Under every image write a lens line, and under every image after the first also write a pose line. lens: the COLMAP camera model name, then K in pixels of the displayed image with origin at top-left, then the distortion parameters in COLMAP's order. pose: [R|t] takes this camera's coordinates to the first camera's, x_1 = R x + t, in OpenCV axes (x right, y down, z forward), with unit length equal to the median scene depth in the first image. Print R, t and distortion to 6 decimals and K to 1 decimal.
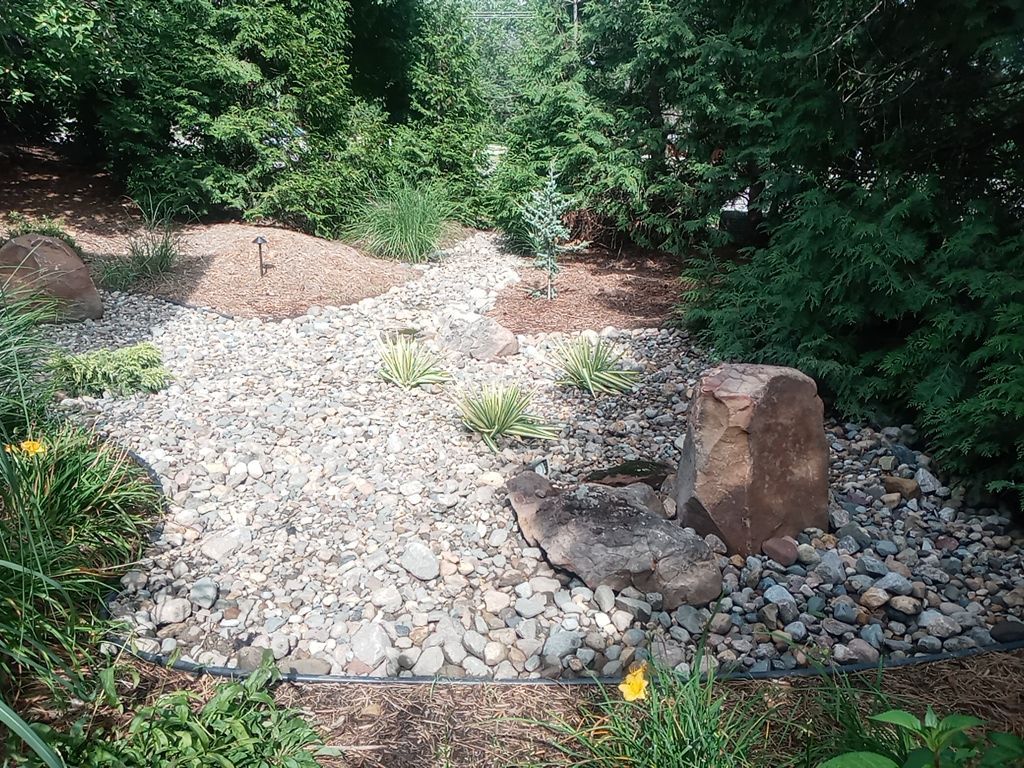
lens RADIAL K [[790.4, 0, 512.0], [0, 790.4, 384.0], [0, 0, 1]] dist [-0.002789, -0.005477]
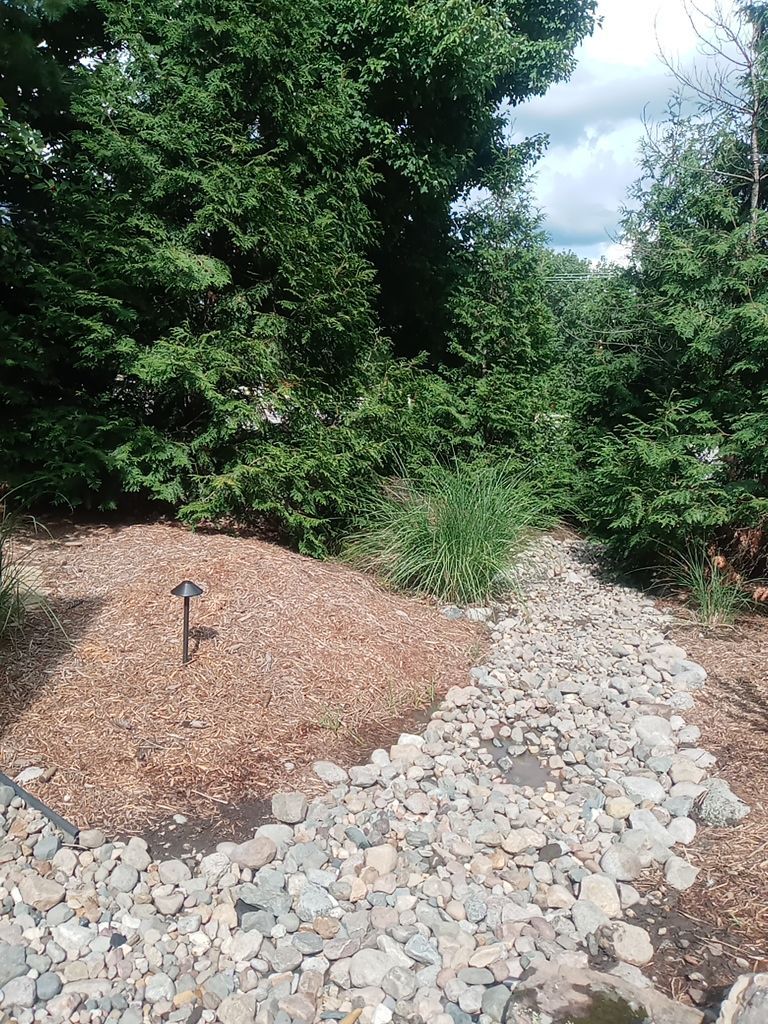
lens RADIAL K [[818.9, 0, 384.0], [0, 818.9, 512.0], [0, 0, 1]] dist [0.139093, -0.341422]
pose [[0.991512, 0.045204, -0.121905, -0.120266], [-0.064608, 0.984959, -0.160254, -0.128156], [0.112827, 0.166769, 0.979519, 0.433148]]
